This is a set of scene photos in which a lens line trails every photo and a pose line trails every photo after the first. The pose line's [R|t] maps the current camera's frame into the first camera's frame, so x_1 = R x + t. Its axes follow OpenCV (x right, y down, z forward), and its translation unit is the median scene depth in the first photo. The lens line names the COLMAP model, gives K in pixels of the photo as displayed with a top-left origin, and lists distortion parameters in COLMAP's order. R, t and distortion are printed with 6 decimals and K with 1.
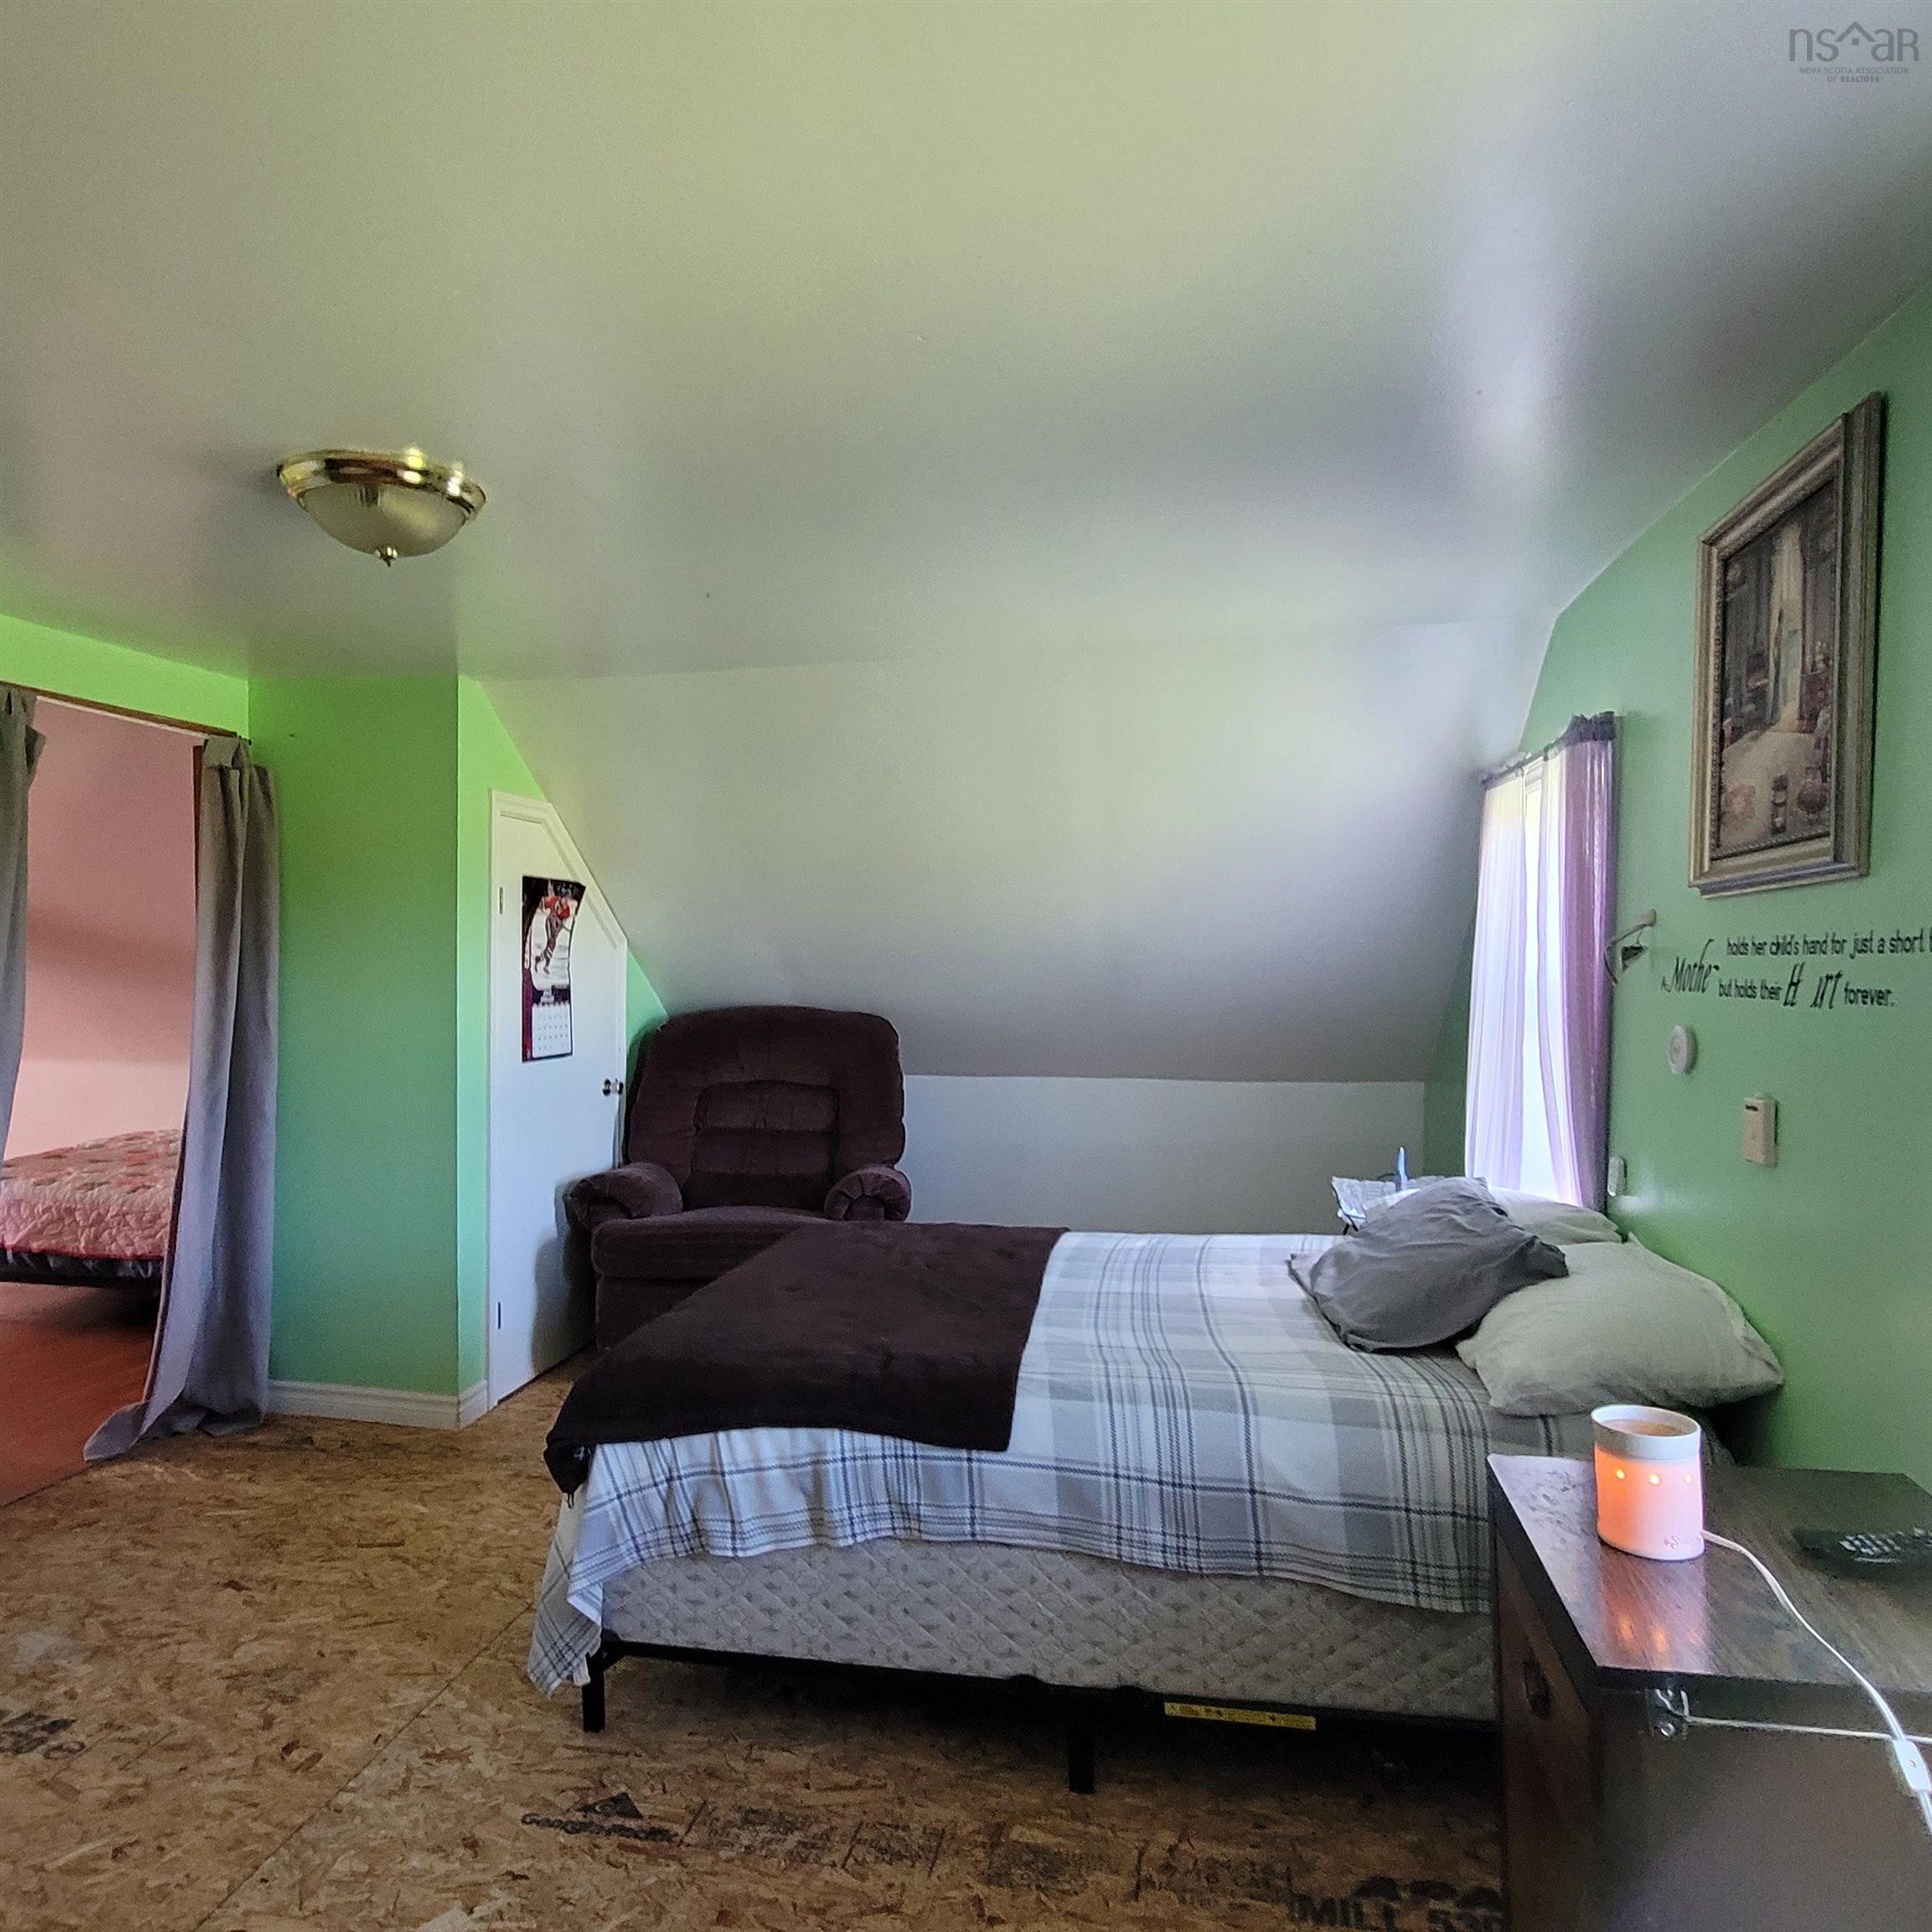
lens RADIAL K [[1322.4, 0, 966.0], [0, 1322.4, 966.0], [0, 0, 1]] dist [0.025582, -0.019386]
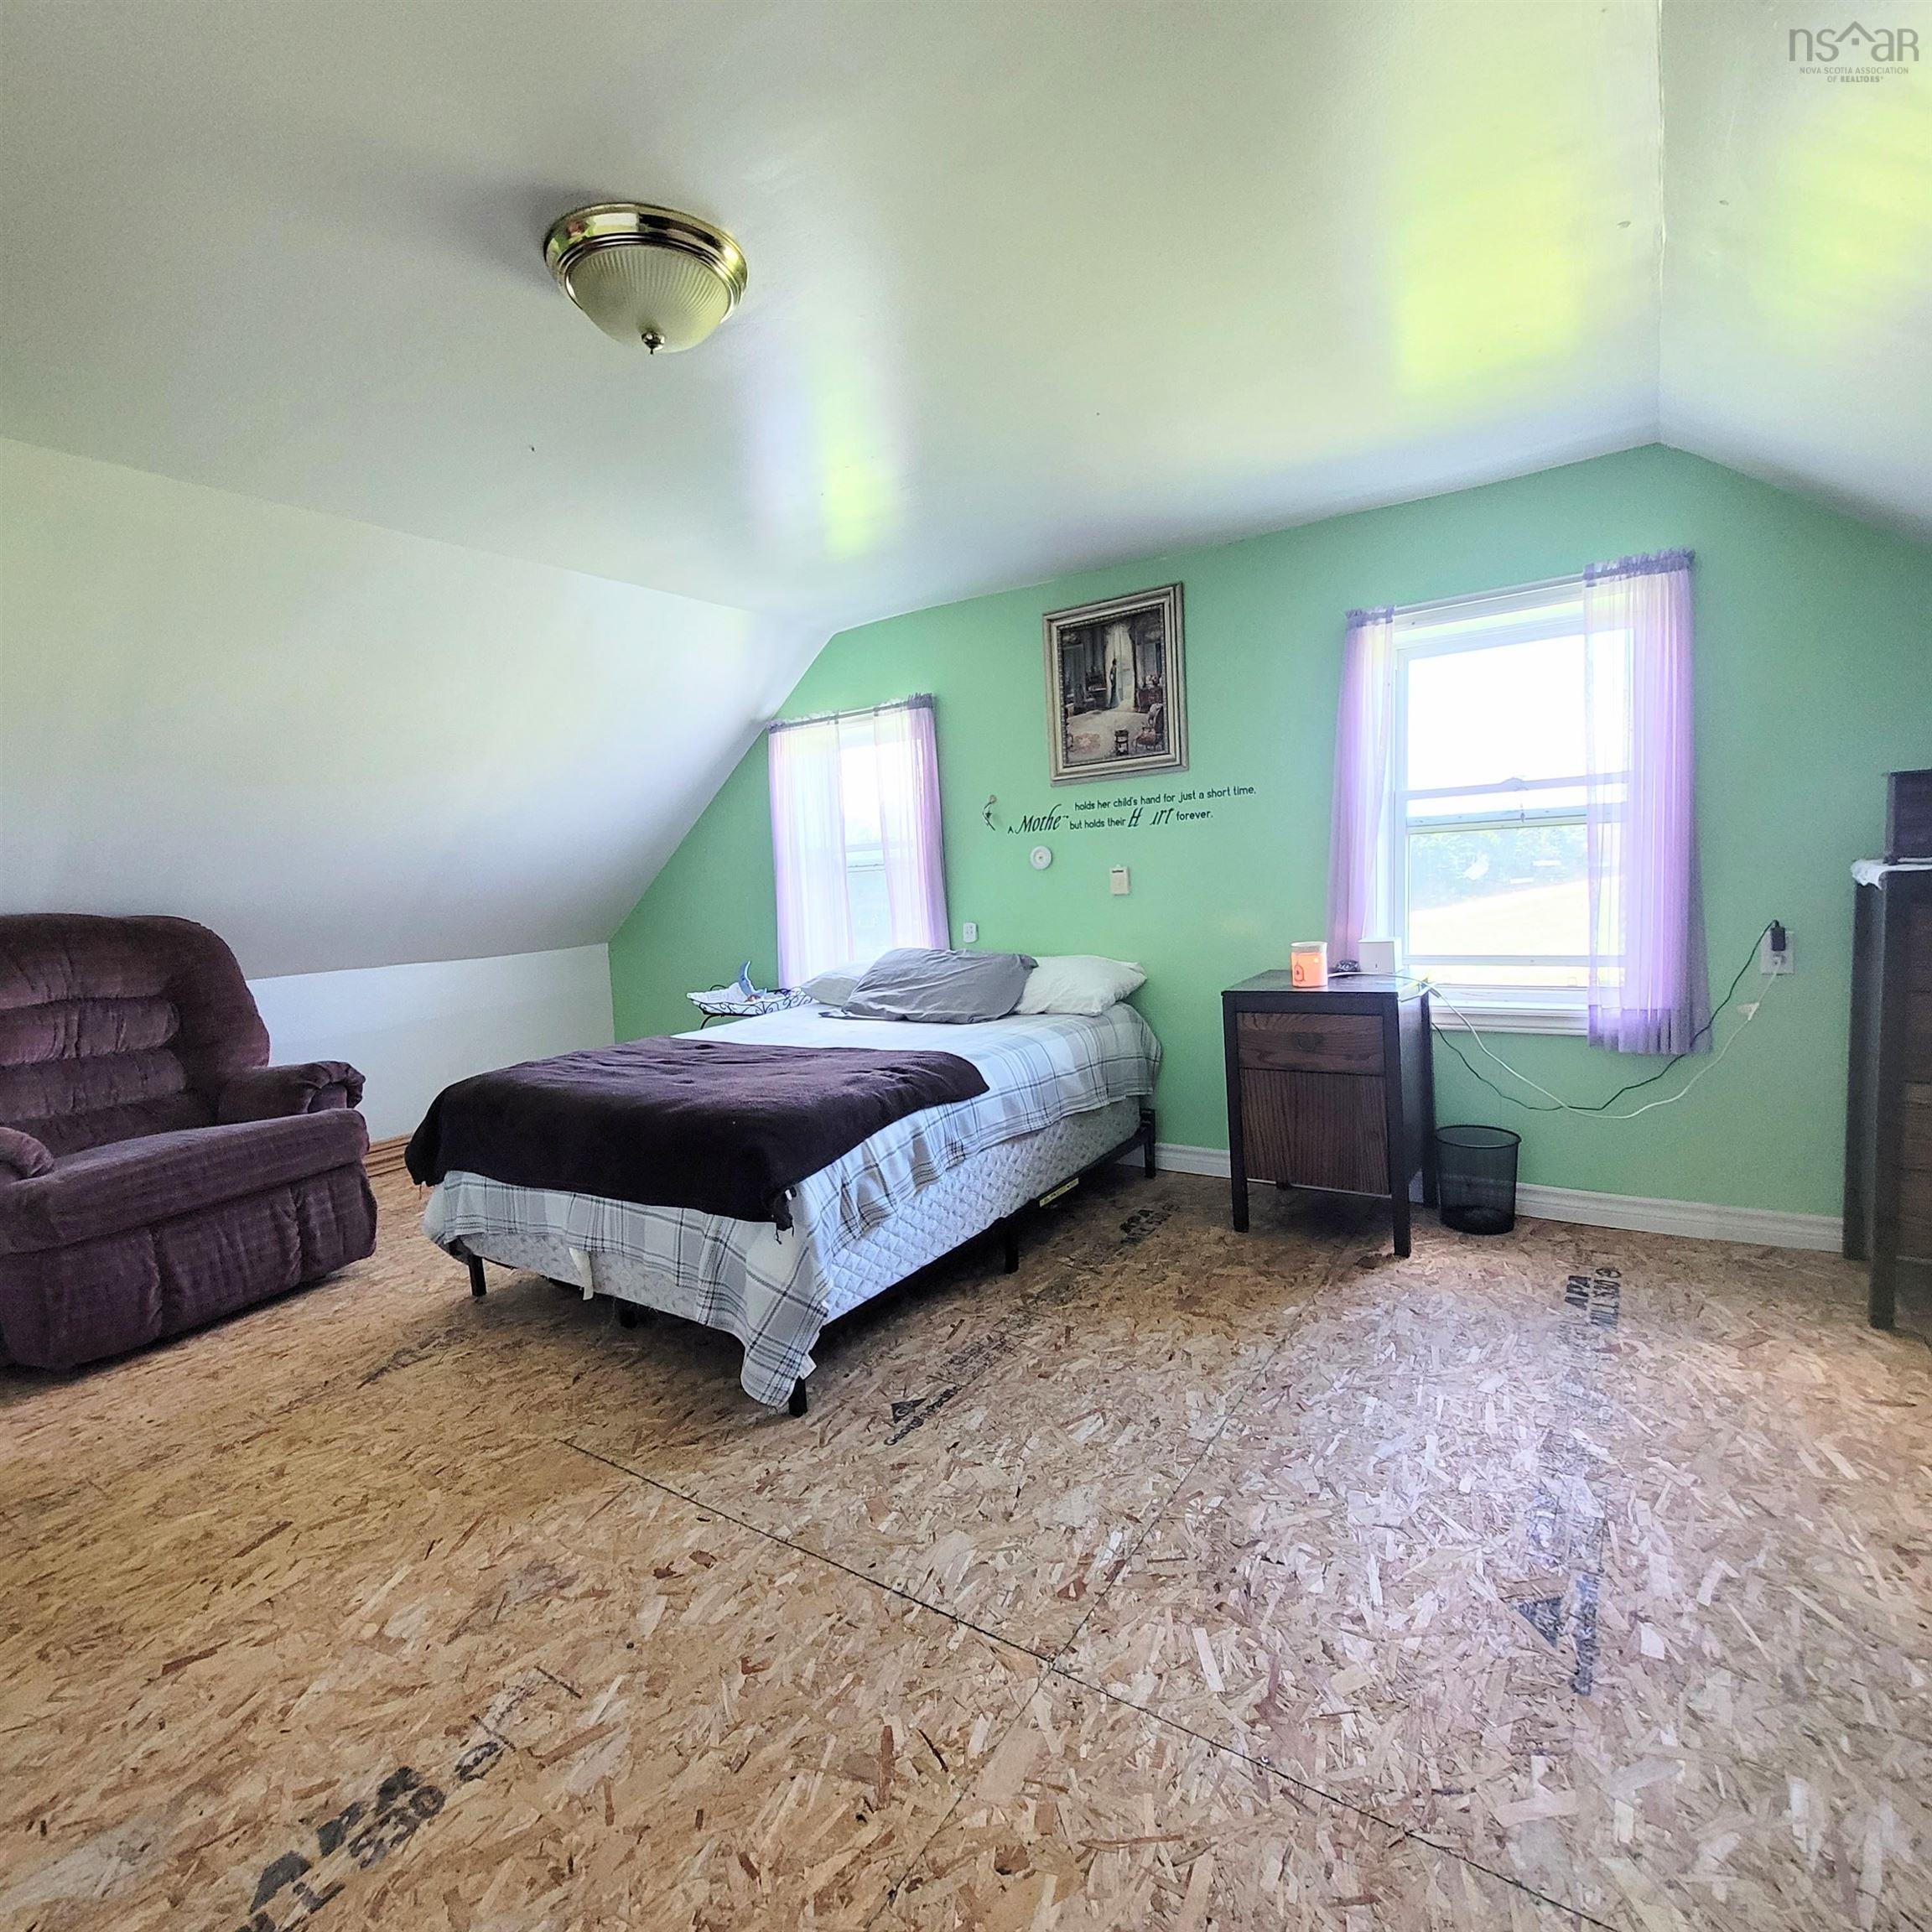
lens RADIAL K [[1049.4, 0, 940.4], [0, 1049.4, 966.0], [0, 0, 1]] dist [0.003504, 0.000065]
pose [[0.378422, -0.094935, 0.920752, -1.186452], [0.060173, 0.995146, 0.077875, 0.103322], [-0.923675, 0.025935, 0.382297, 0.546654]]
